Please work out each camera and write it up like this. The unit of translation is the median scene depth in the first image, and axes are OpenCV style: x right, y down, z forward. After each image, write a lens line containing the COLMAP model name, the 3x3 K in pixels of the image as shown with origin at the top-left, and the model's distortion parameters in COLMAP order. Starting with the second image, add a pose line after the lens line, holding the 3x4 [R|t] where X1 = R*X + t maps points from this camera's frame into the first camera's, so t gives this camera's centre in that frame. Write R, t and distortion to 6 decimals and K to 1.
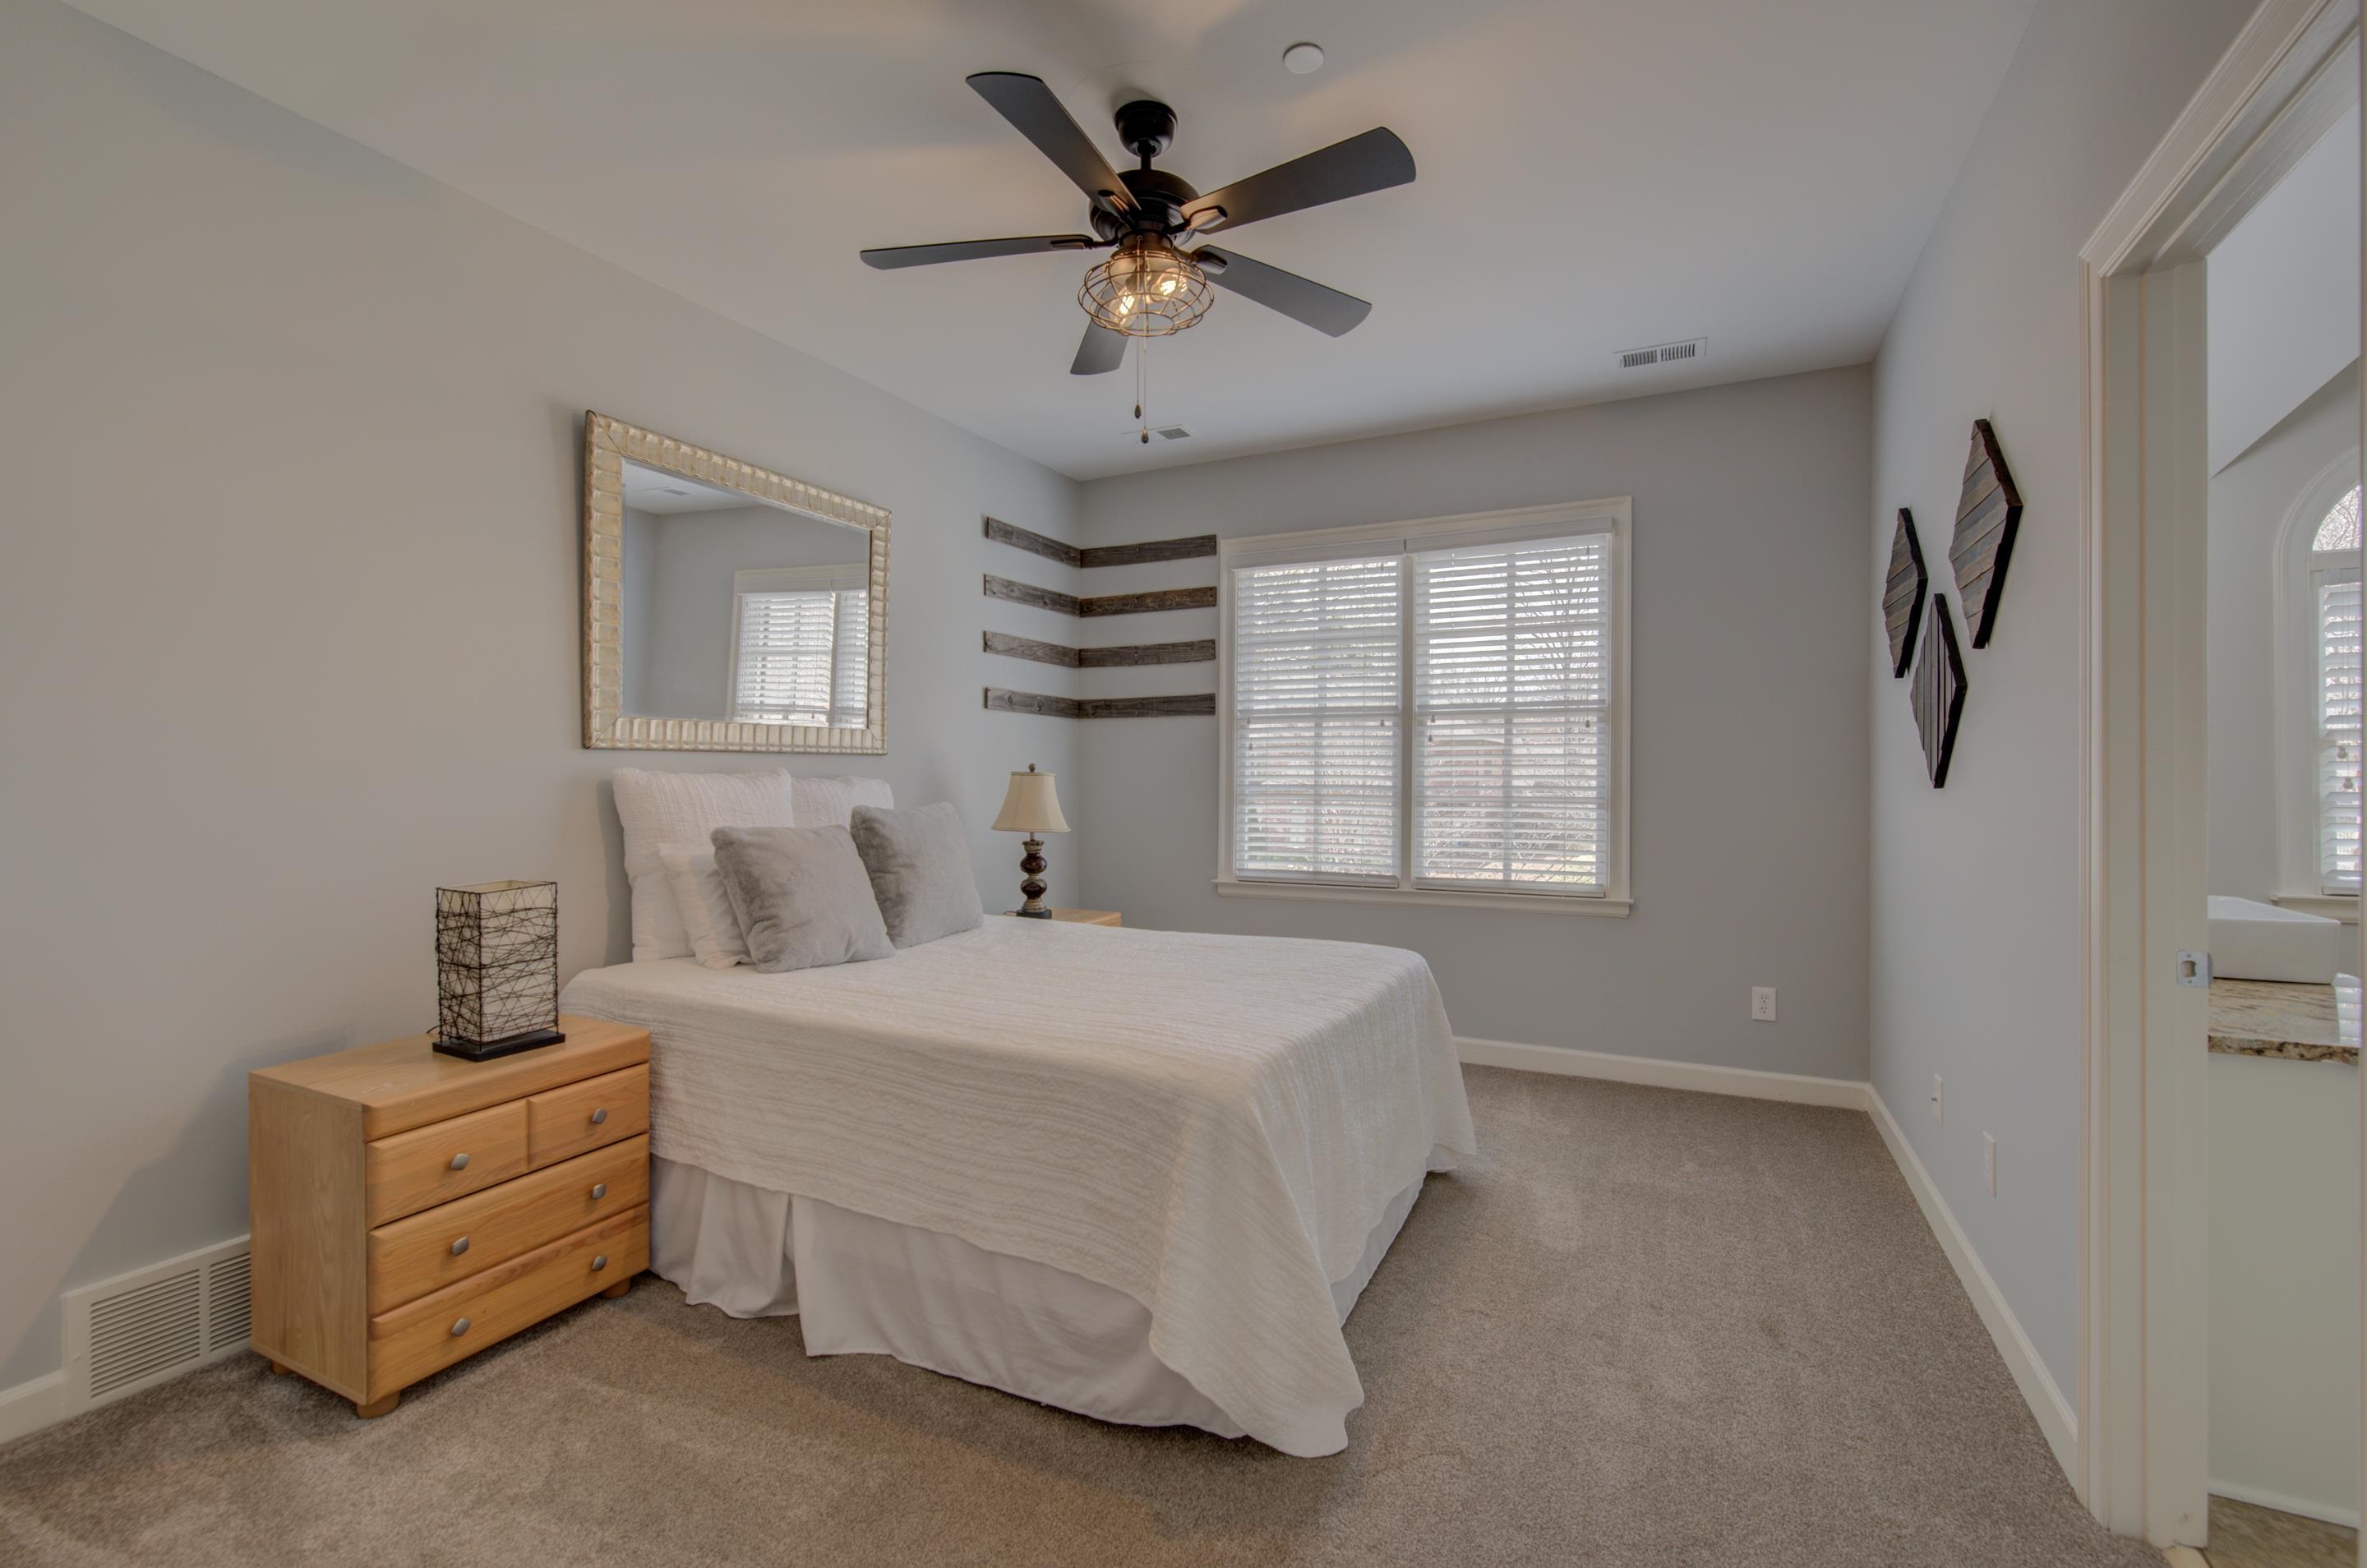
lens RADIAL K [[1022.2, 0, 1188.3], [0, 1022.2, 774.6], [0, 0, 1]] dist [-0.003662, -0.000027]
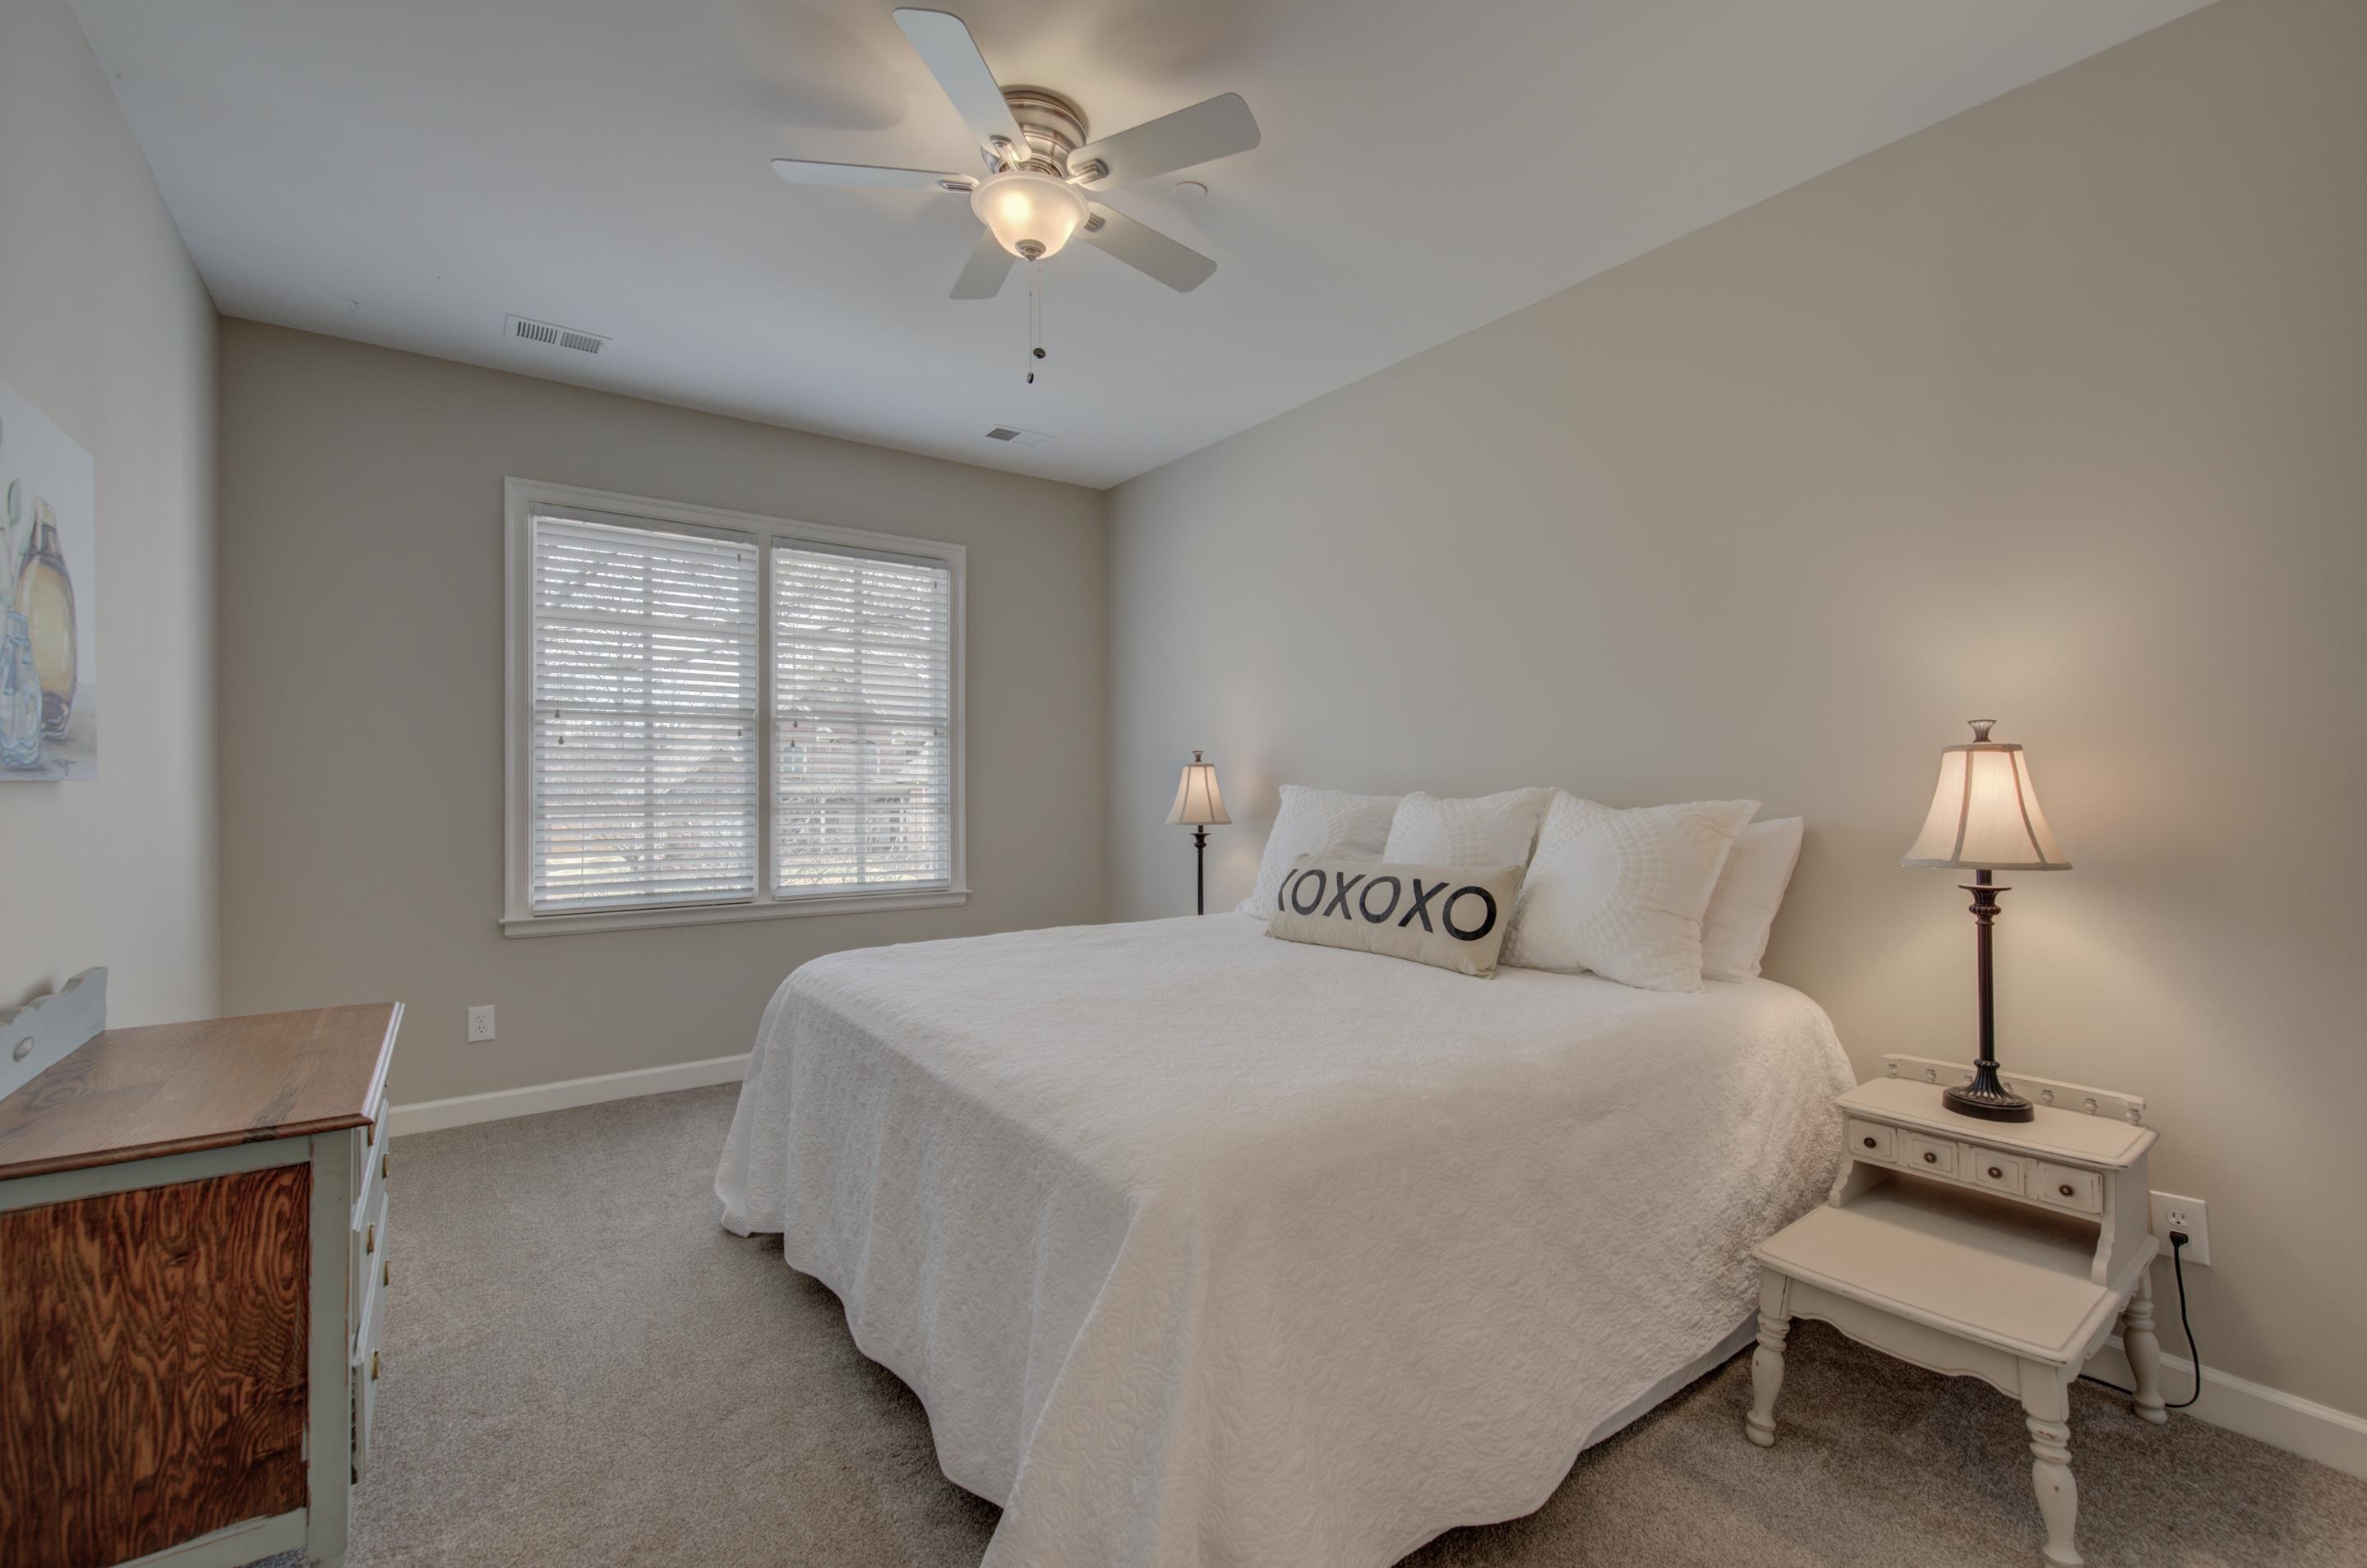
lens RADIAL K [[1022.2, 0, 1178.8], [0, 1022.2, 789.5], [0, 0, 1]] dist [-0.003662, -0.000027]
pose [[0.475335, -0.003348, 0.879799, -0.441680], [-0.002762, 0.999982, 0.005298, 0.000722], [-0.879801, -0.004948, 0.475317, 0.209628]]
